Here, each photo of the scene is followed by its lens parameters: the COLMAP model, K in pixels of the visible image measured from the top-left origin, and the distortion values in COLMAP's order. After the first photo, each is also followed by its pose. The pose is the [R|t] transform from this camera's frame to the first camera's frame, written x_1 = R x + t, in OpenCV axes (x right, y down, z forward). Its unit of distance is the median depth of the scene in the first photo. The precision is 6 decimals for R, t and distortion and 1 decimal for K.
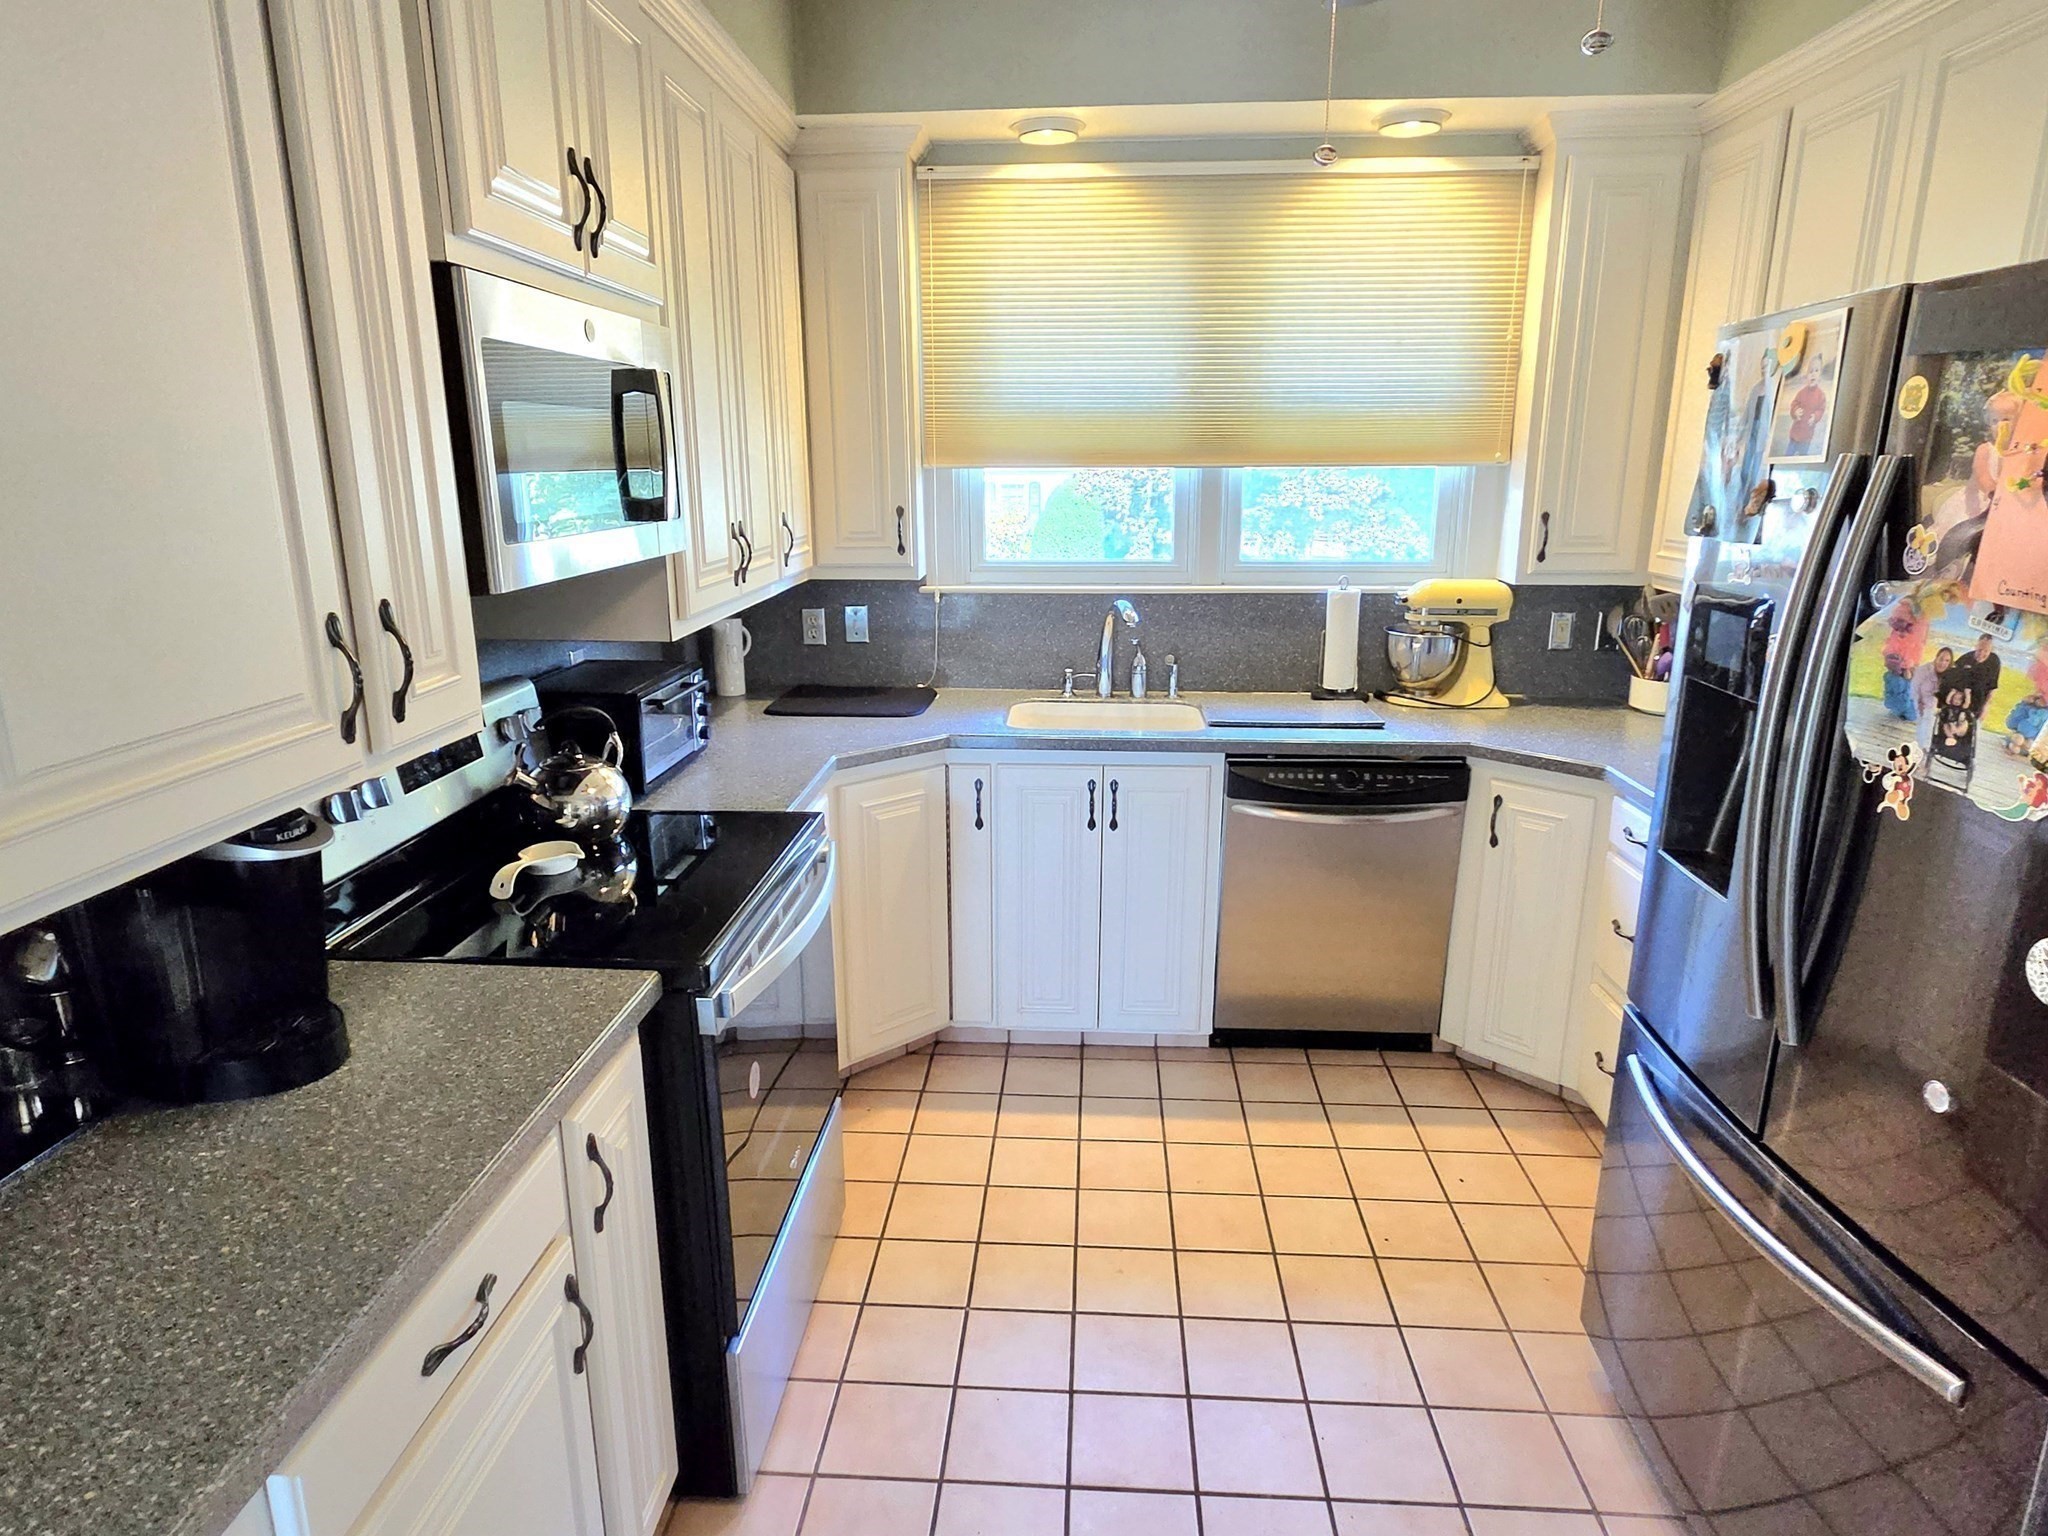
lens RADIAL K [[1205.4, 0, 1025.8], [0, 1205.4, 779.0], [0, 0, 1]] dist [0.000493, 0.000614]
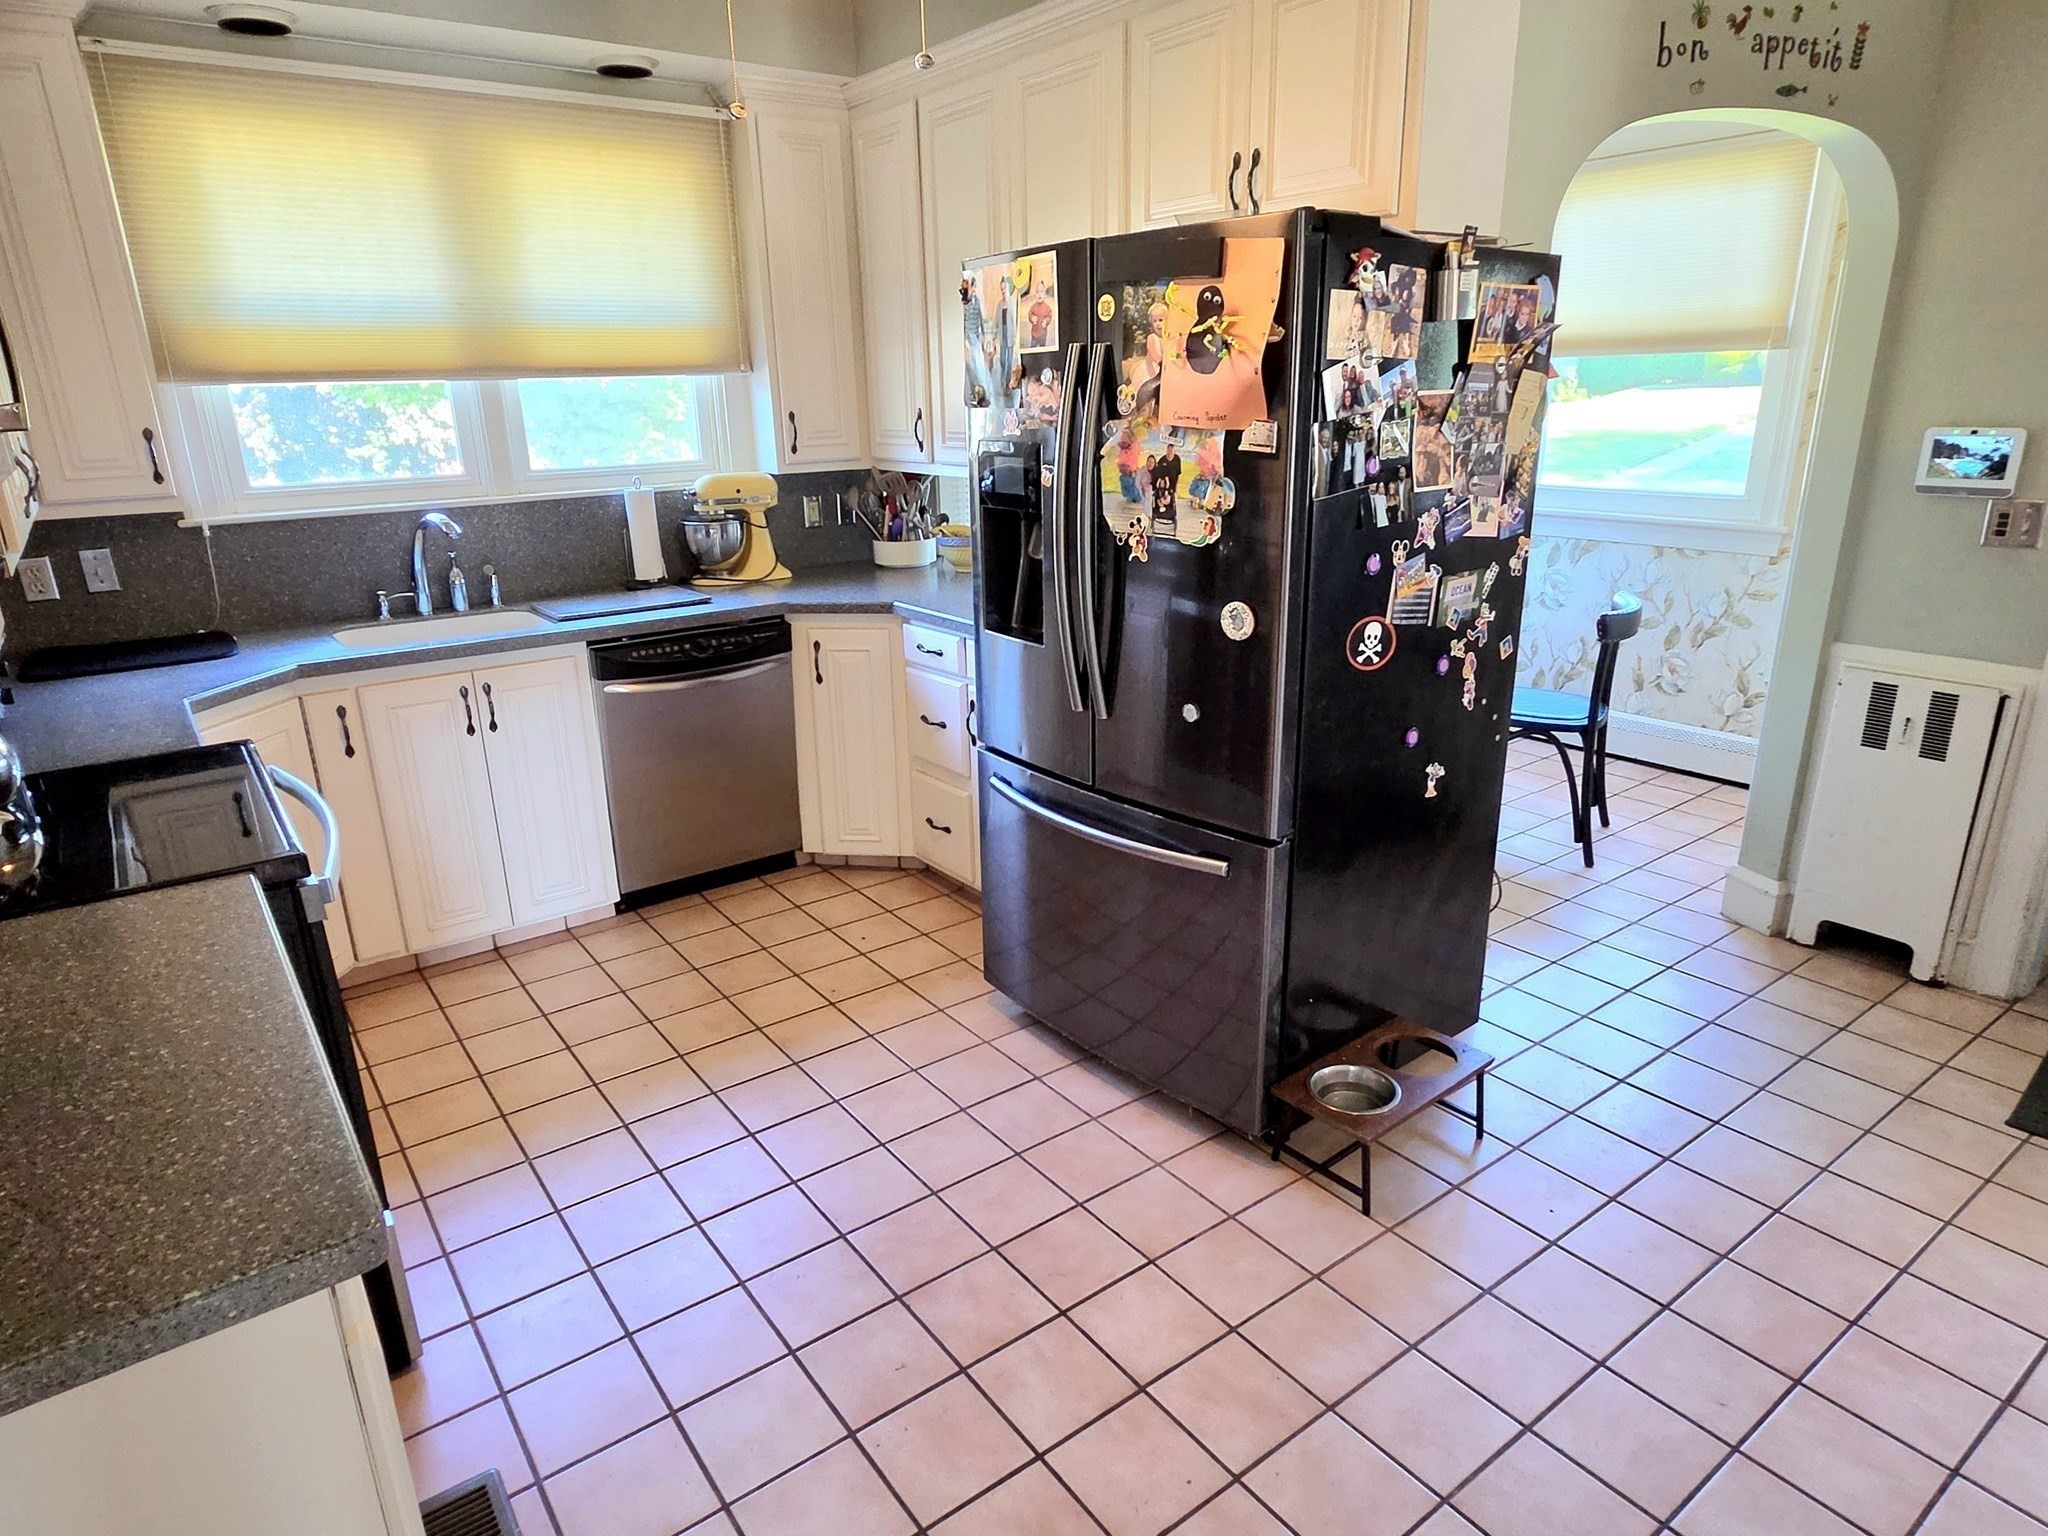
lens RADIAL K [[1198.6, 0, 1015.6], [0, 1198.6, 773.9], [0, 0, 1]] dist [-0.001546, -0.001272]
pose [[0.769933, -0.212168, 0.601821, -0.212917], [0.182552, 0.976926, 0.110862, 0.045935], [-0.611456, 0.024507, 0.790899, -0.093880]]
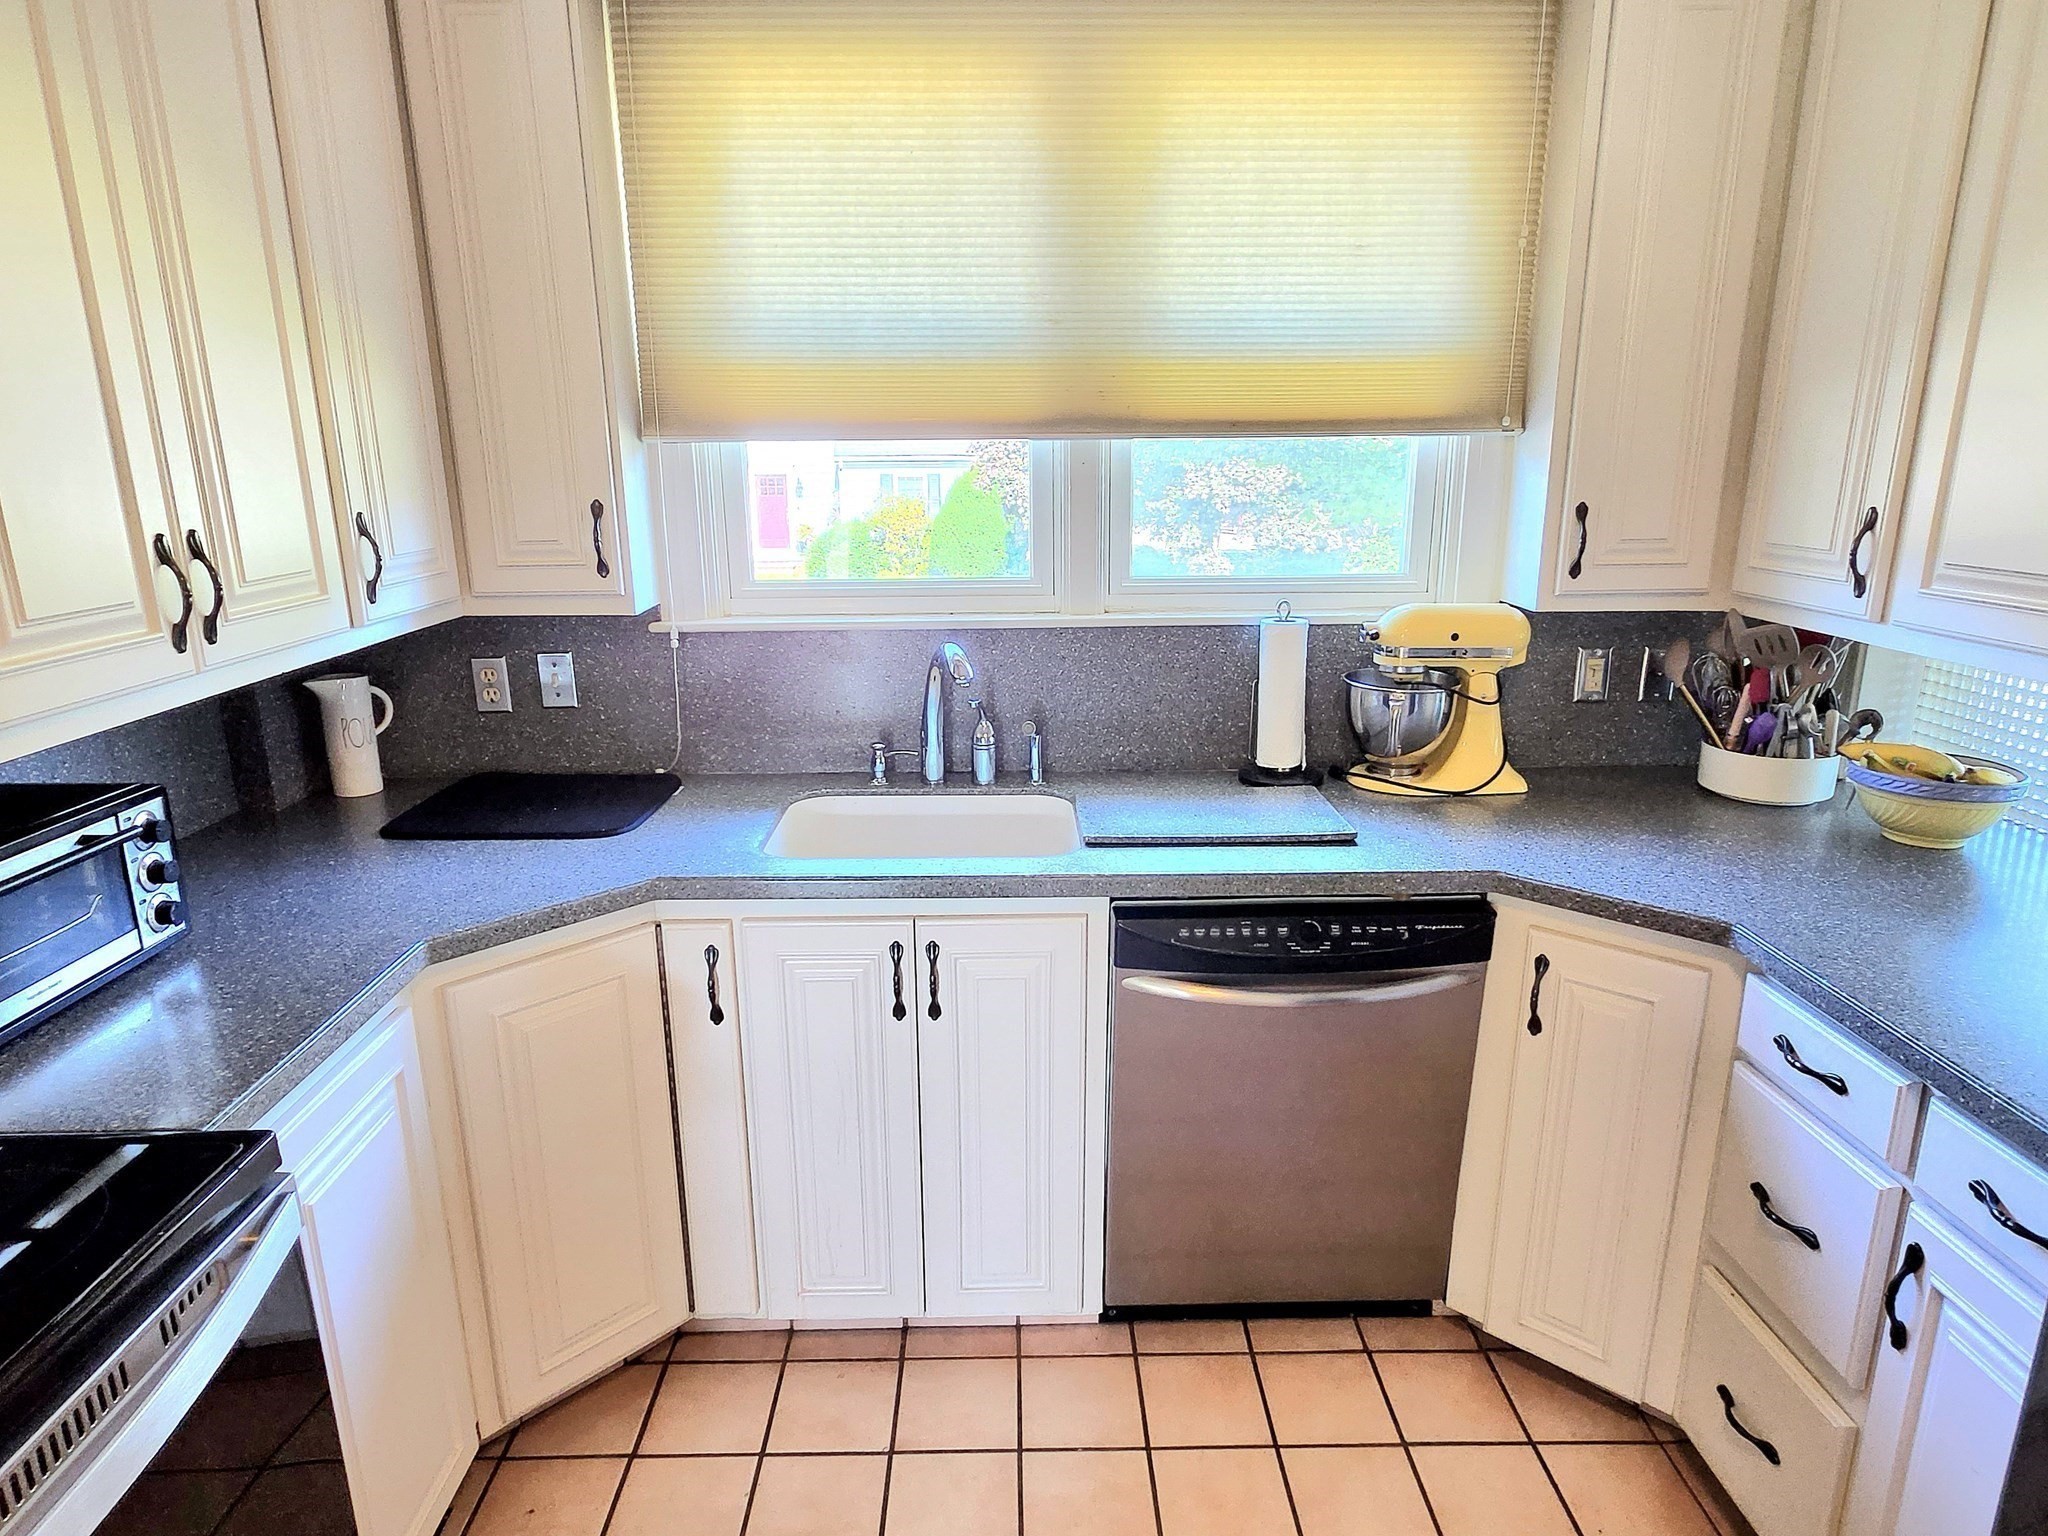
lens RADIAL K [[1205.4, 0, 1025.8], [0, 1205.4, 779.0], [0, 0, 1]] dist [0.000493, 0.000614]
pose [[0.997109, -0.023605, 0.072230, 0.078192], [0.023296, 0.999715, 0.005124, -0.084404], [-0.072331, -0.003427, 0.997375, 0.380021]]
